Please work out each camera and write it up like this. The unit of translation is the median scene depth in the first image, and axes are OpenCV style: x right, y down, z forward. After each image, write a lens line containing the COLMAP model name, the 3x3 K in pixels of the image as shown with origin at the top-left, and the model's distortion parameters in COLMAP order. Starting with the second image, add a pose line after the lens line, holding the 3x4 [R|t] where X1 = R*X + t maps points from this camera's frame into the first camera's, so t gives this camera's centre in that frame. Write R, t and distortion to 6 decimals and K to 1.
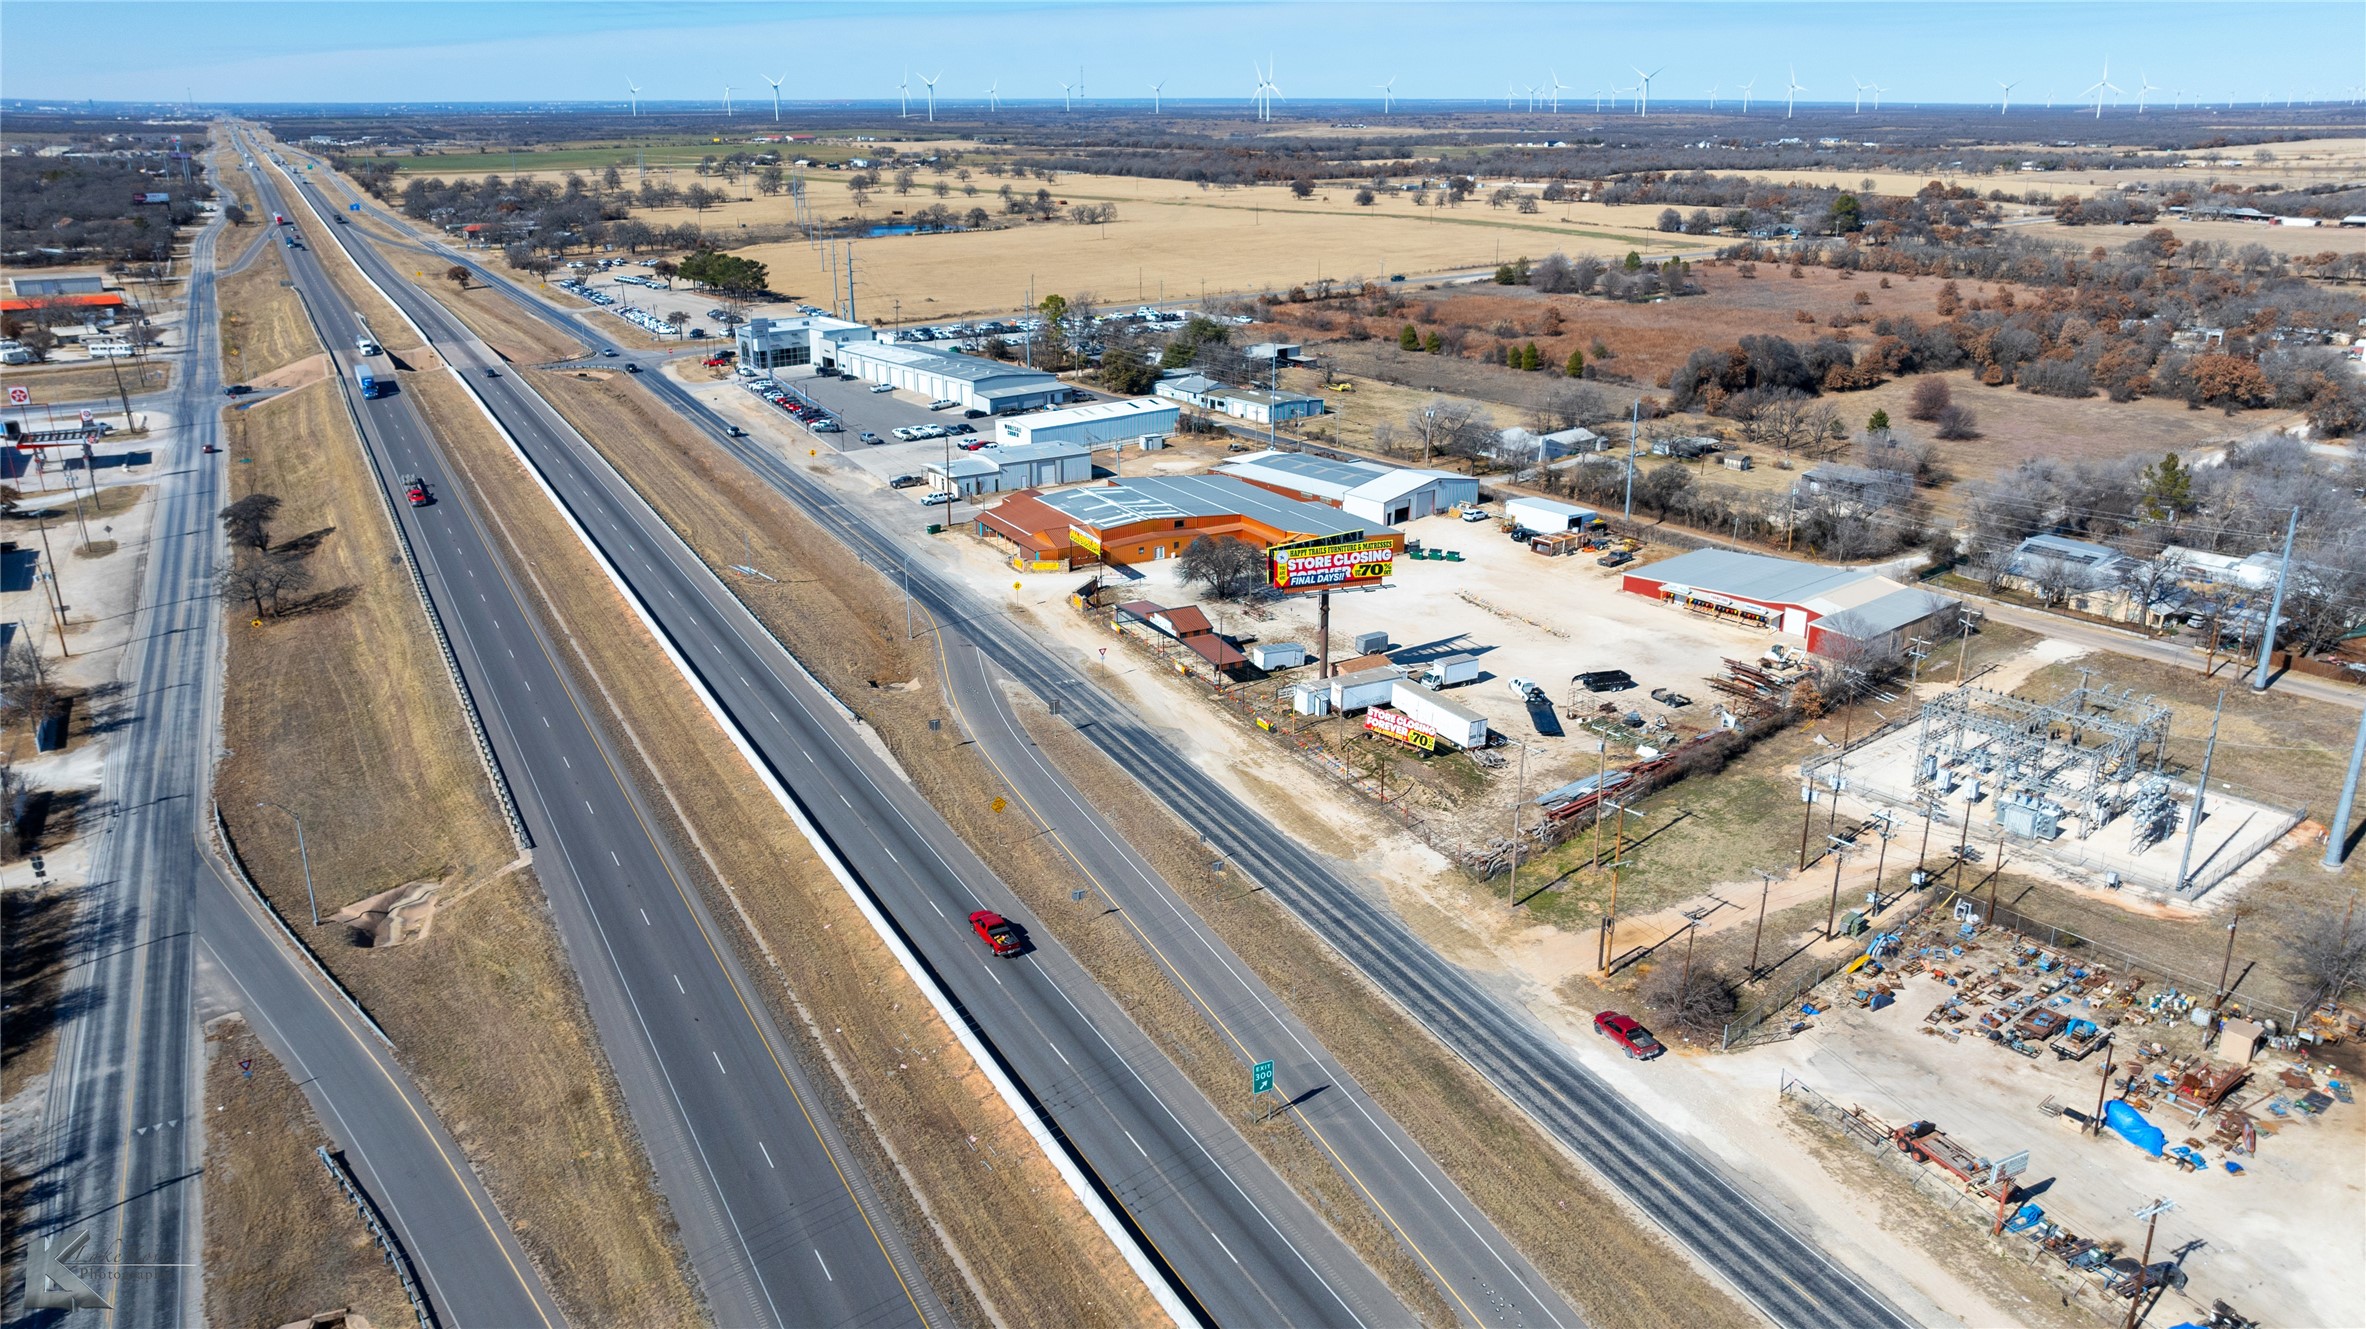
lens RADIAL K [[1667.4, 0, 1196.2], [0, 1667.4, 649.0], [0, 0, 1]] dist [-0.017416, 0.004195]
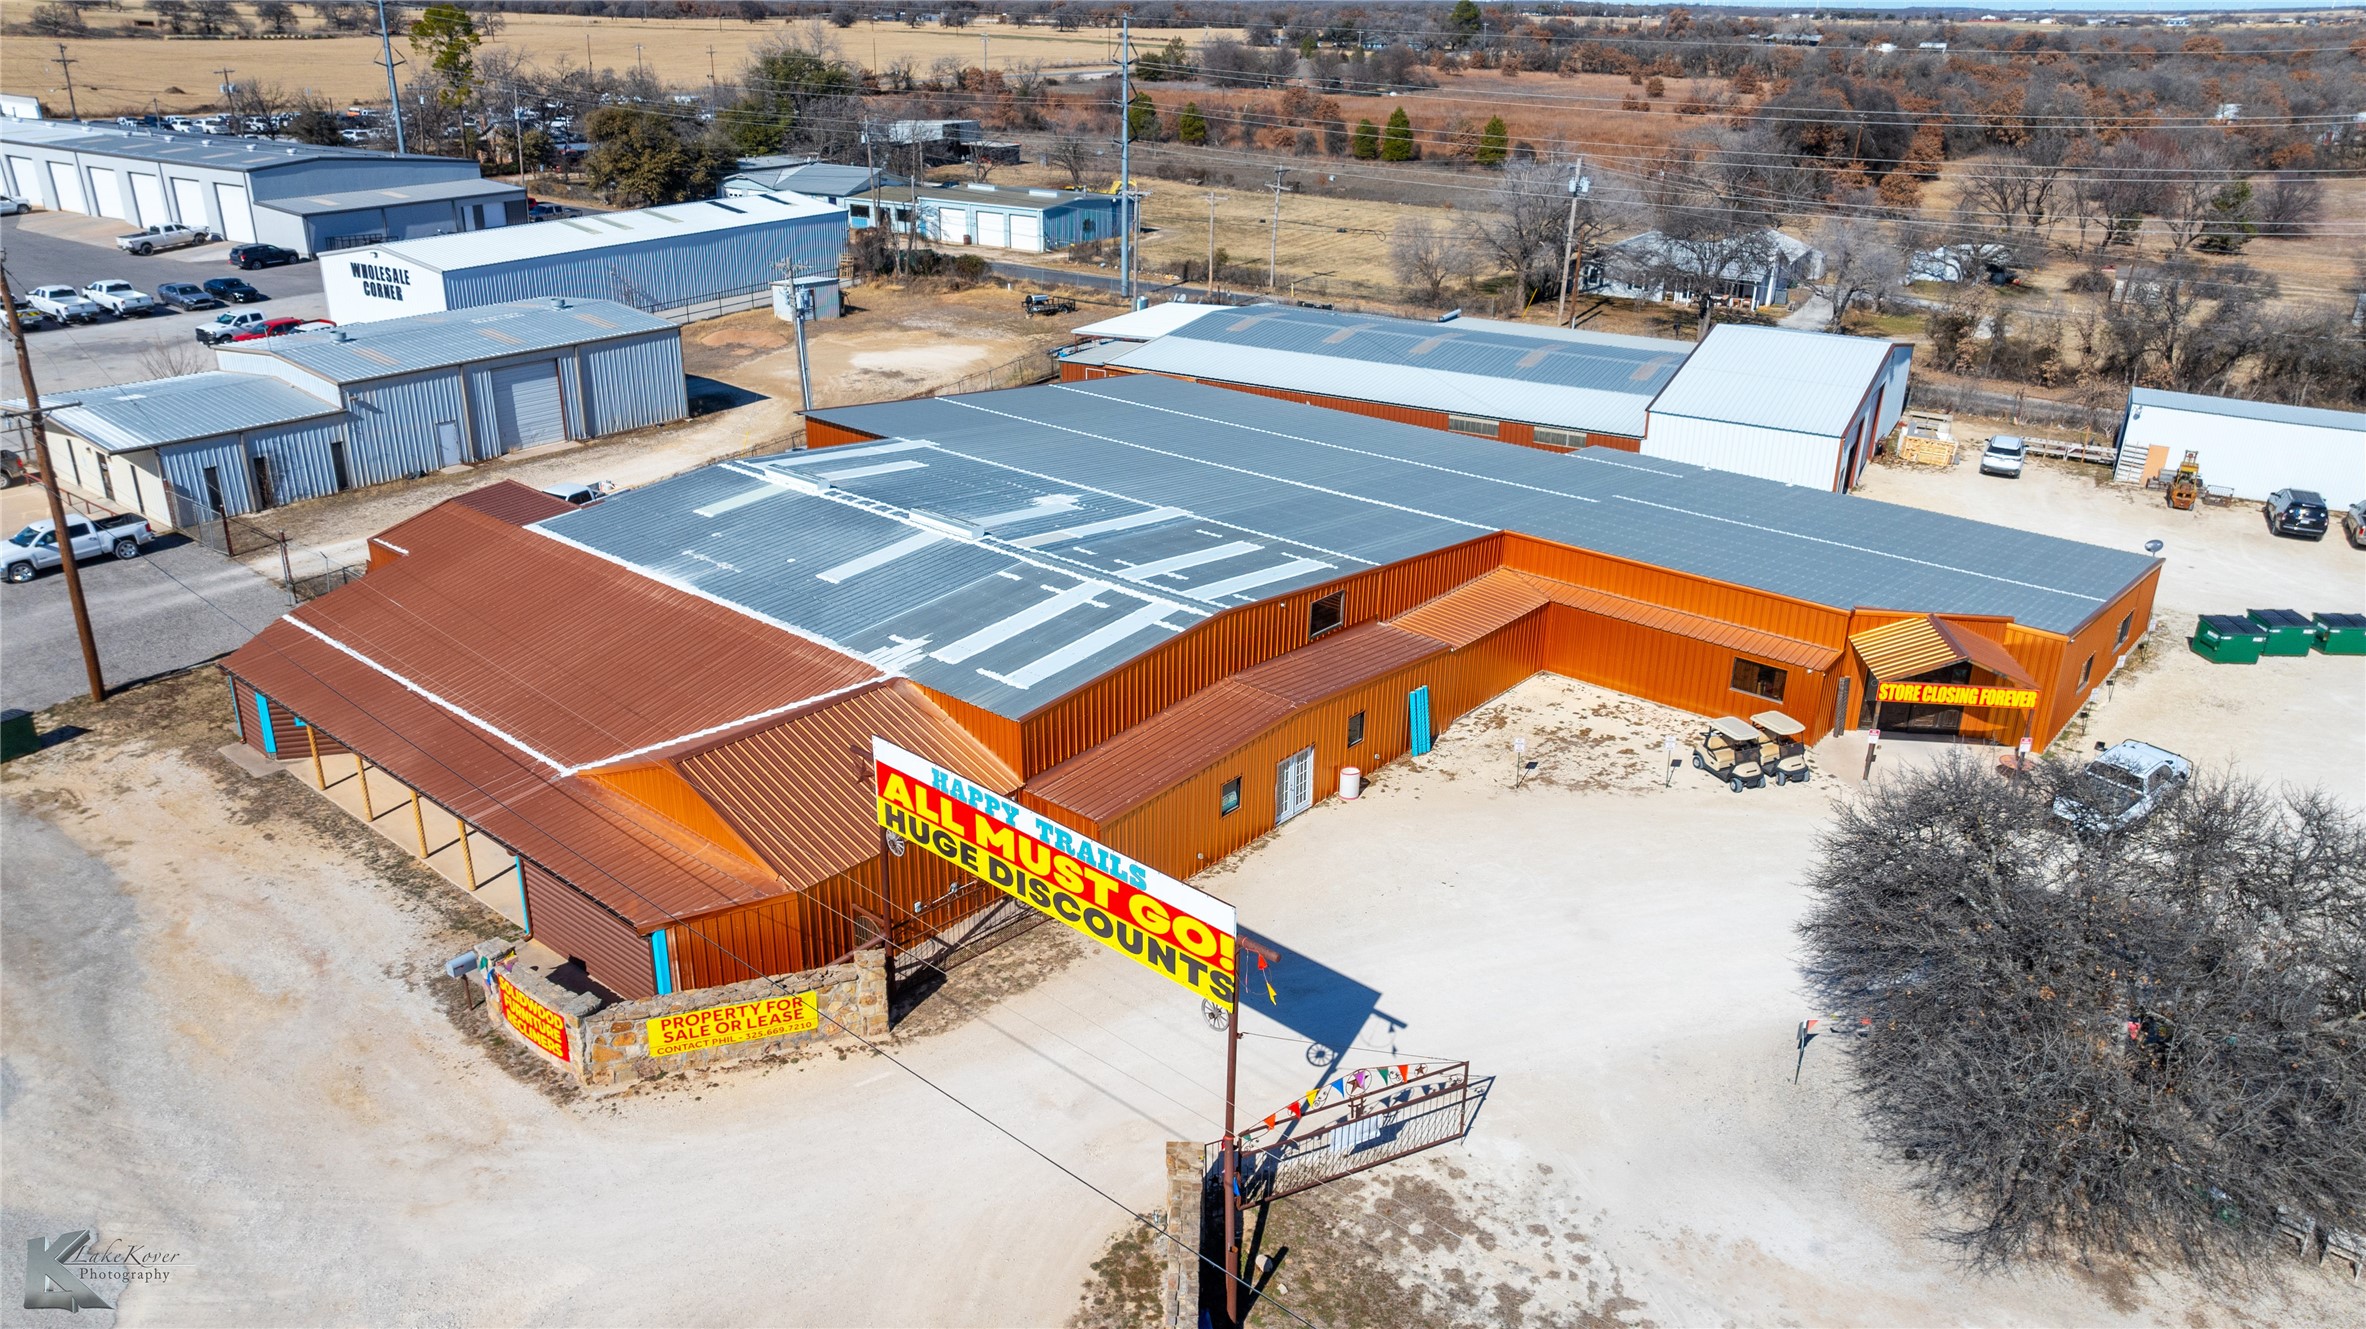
lens RADIAL K [[1667.4, 0, 1196.2], [0, 1667.4, 649.0], [0, 0, 1]] dist [-0.017416, 0.004195]
pose [[0.940080, -0.109561, 0.322873, -0.087436], [0.091082, 0.993248, 0.071847, -0.082580], [-0.328564, -0.038134, 0.943711, 0.769935]]
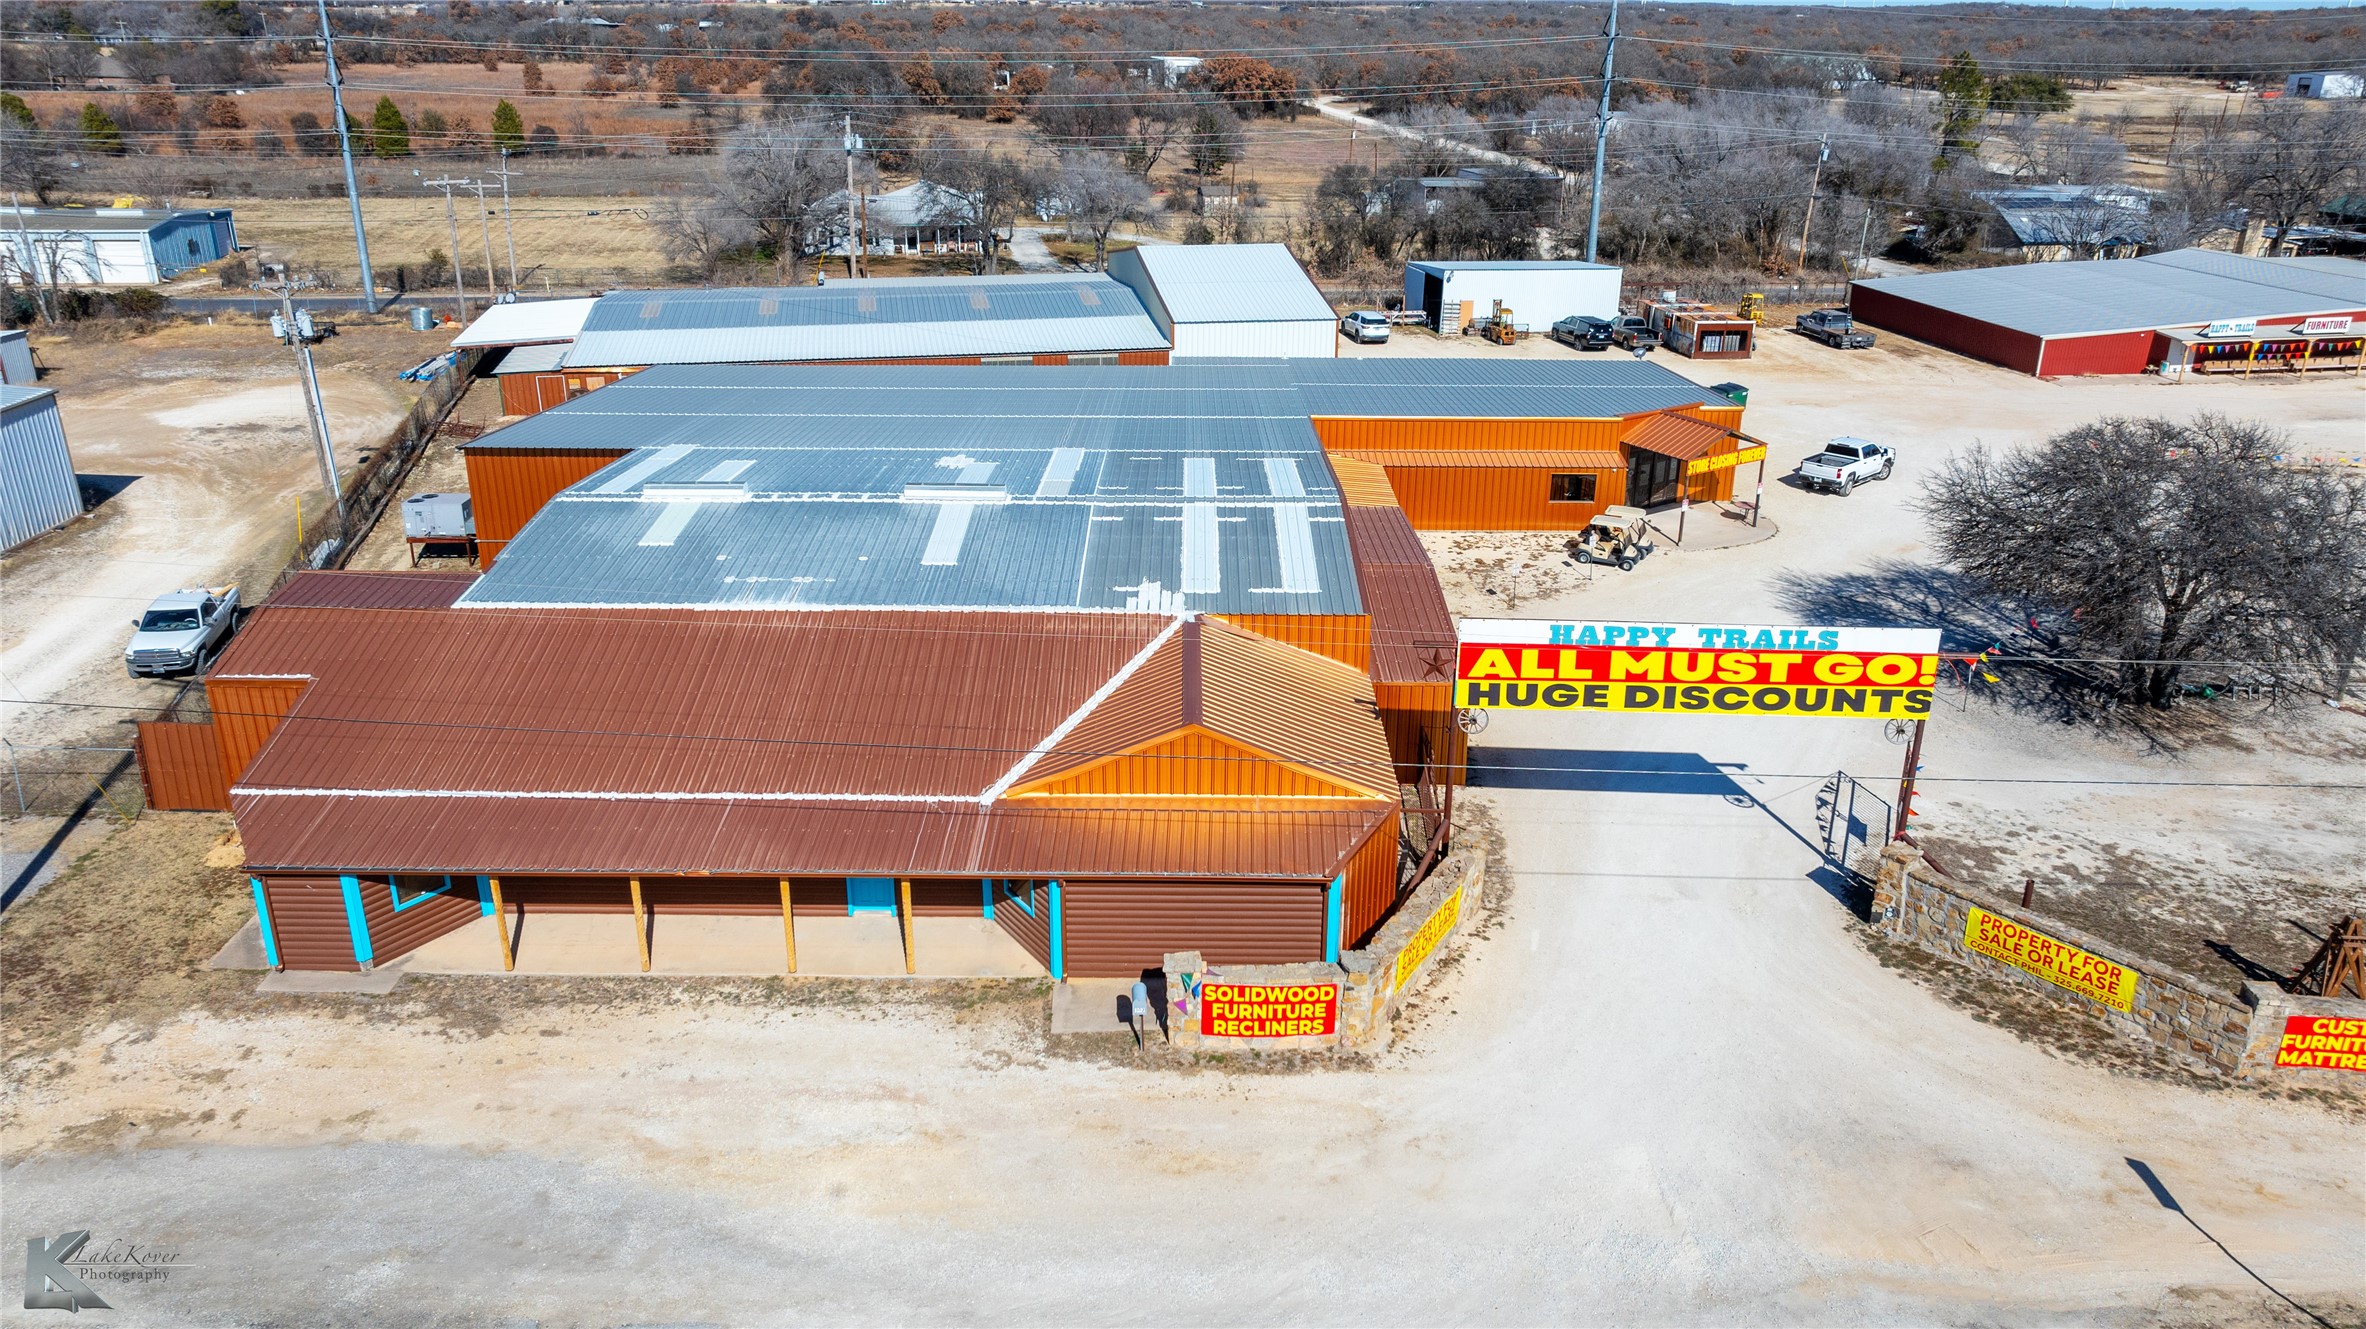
lens RADIAL K [[1685.5, 0, 1196.5], [0, 1685.5, 657.4], [0, 0, 1]] dist [-0.010774, -0.005525]
pose [[0.500765, -0.313329, 0.806882, -0.194745], [0.268373, 0.942449, 0.199416, -0.099095], [-0.822928, 0.116685, 0.556035, 0.847808]]
